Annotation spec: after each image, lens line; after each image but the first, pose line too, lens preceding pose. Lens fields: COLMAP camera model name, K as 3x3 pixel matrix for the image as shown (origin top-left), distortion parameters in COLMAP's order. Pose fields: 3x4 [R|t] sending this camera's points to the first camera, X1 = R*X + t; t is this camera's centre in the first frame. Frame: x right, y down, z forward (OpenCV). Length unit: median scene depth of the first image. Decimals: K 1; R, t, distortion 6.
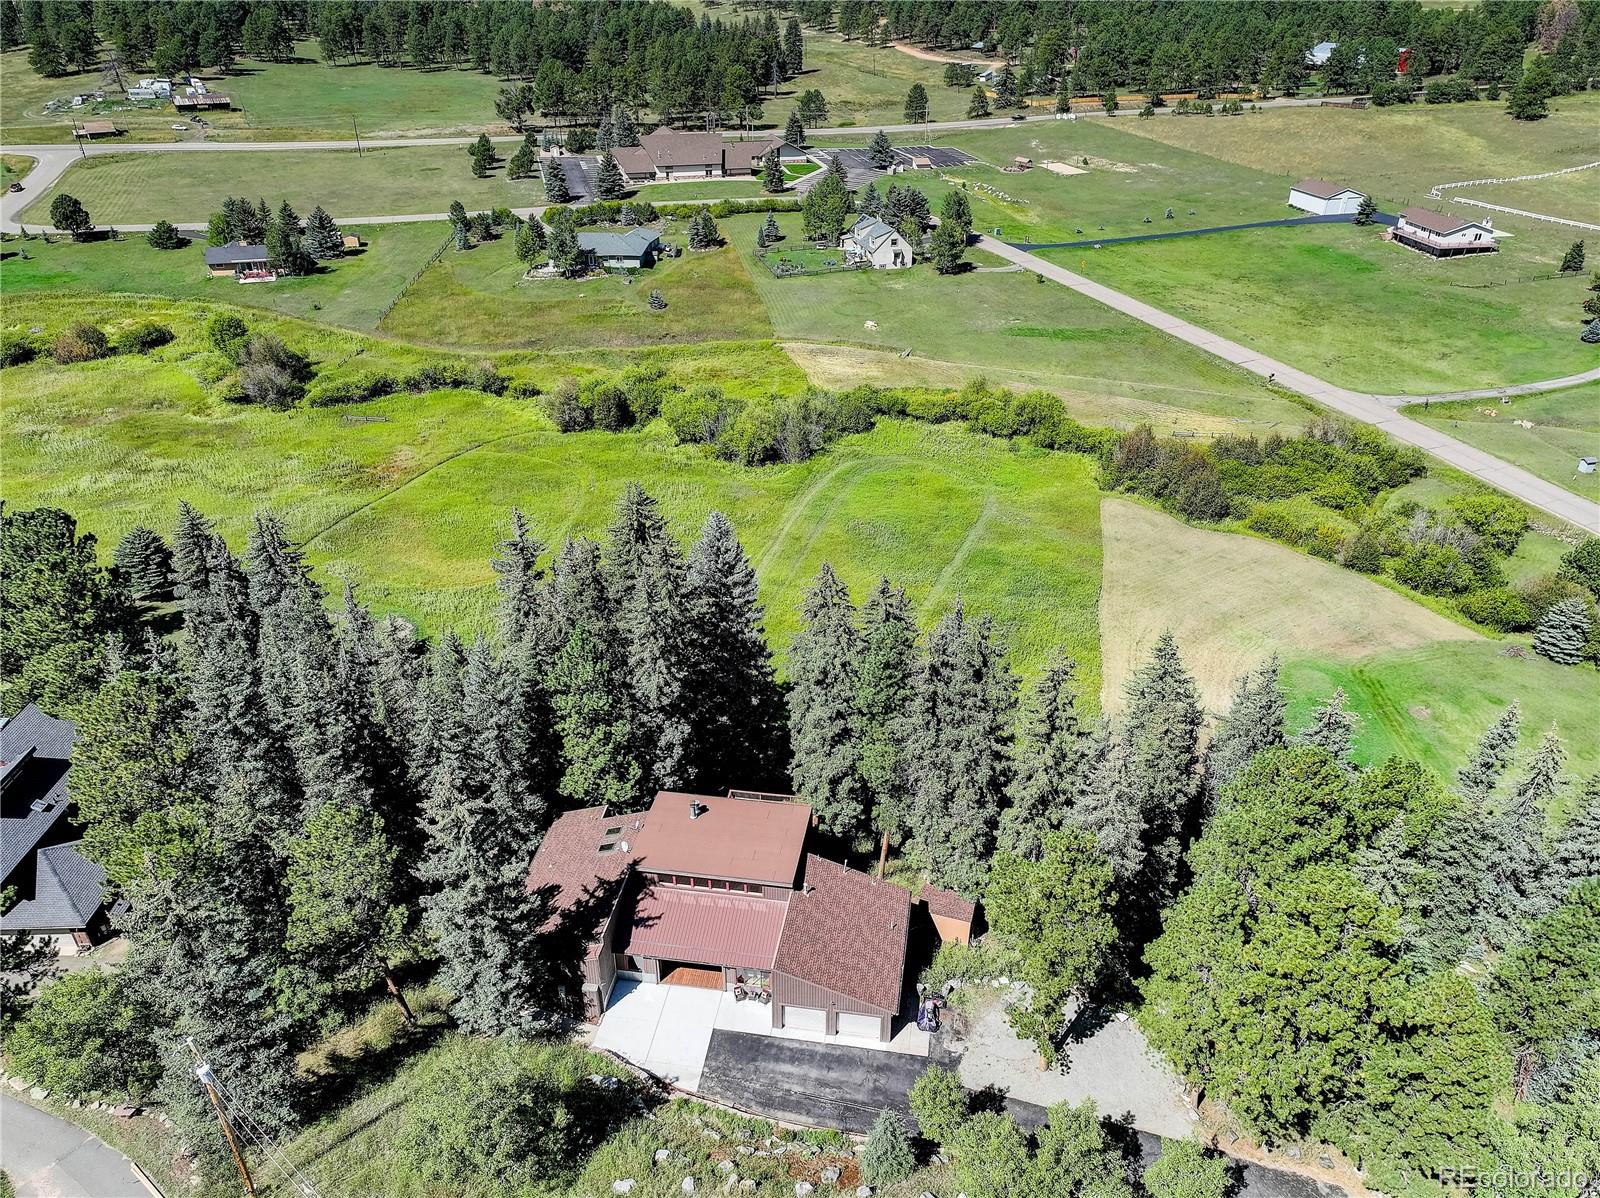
lens RADIAL K [[1117.9, 0, 800.9], [0, 1117.9, 598.4], [0, 0, 1]] dist [0.016127, 0.017080]
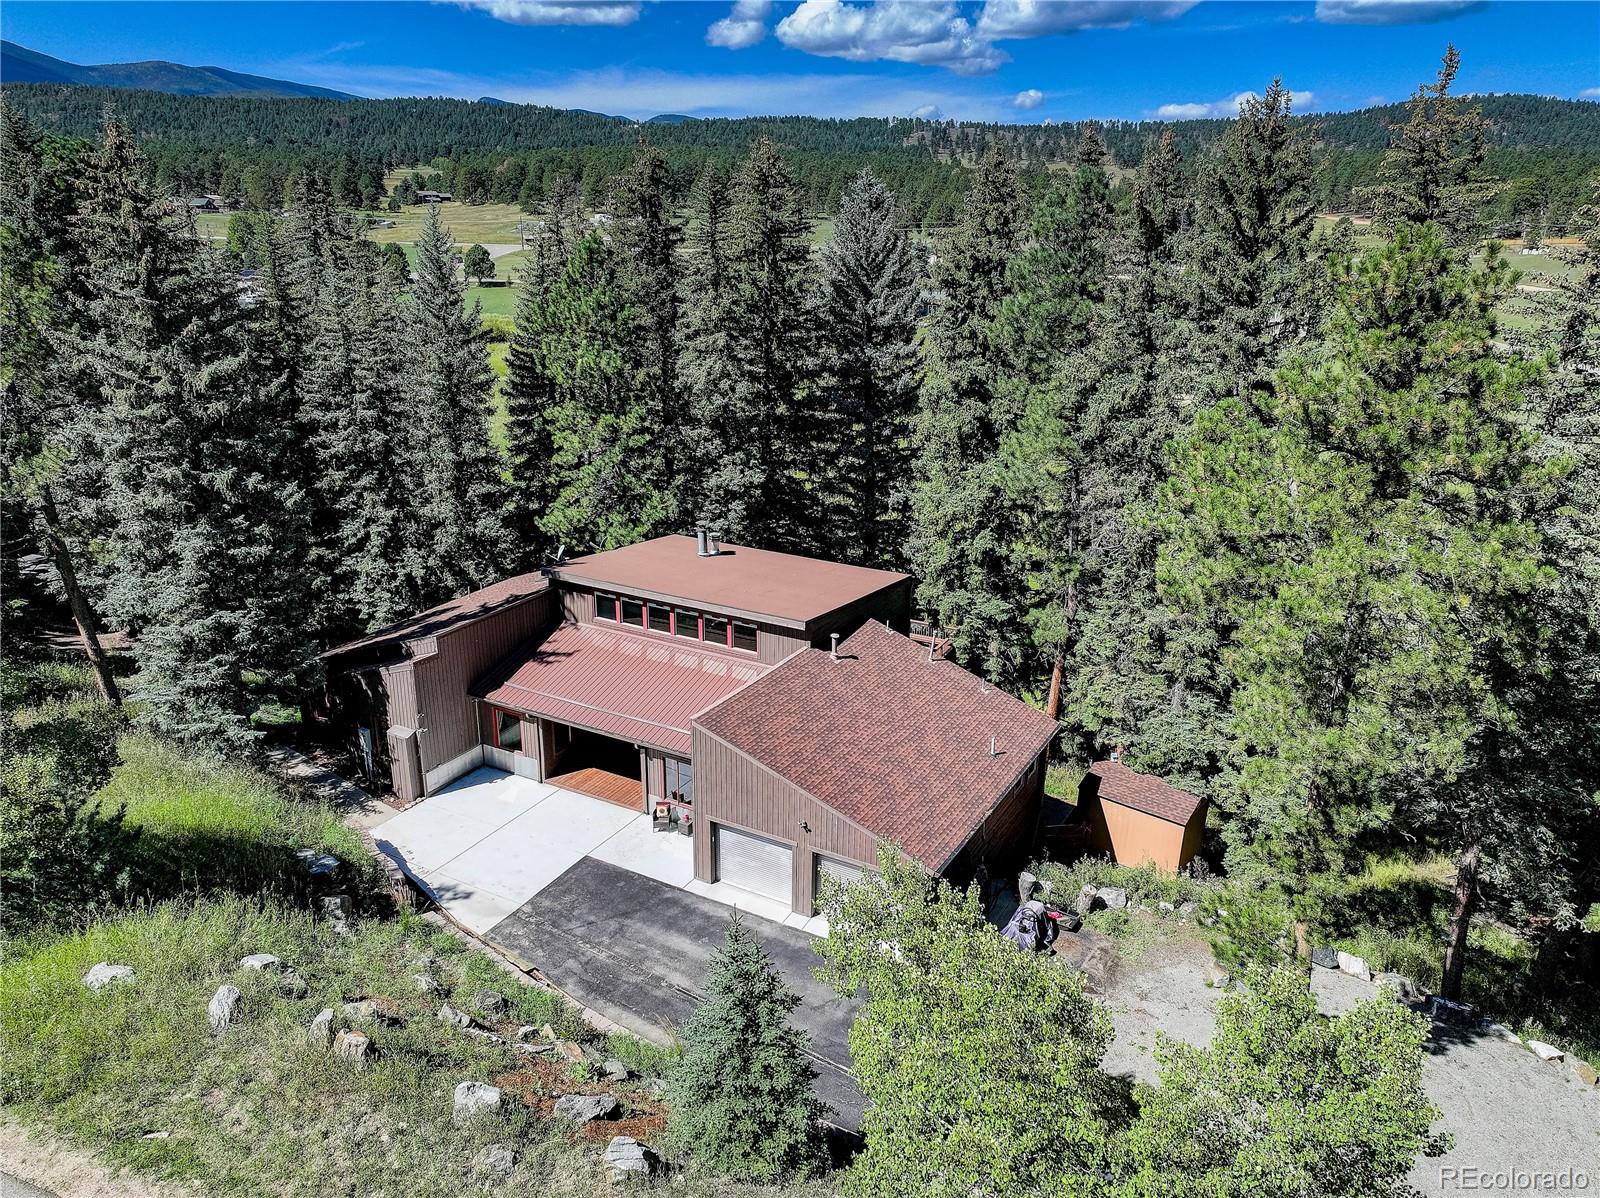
lens RADIAL K [[1117.9, 0, 800.2], [0, 1117.9, 592.9], [0, 0, 1]] dist [0.016127, 0.017080]
pose [[0.936739, 0.123657, -0.327458, 0.138910], [-0.184733, 0.969272, -0.162433, 0.292998], [0.297310, 0.212650, 0.930799, 0.476532]]
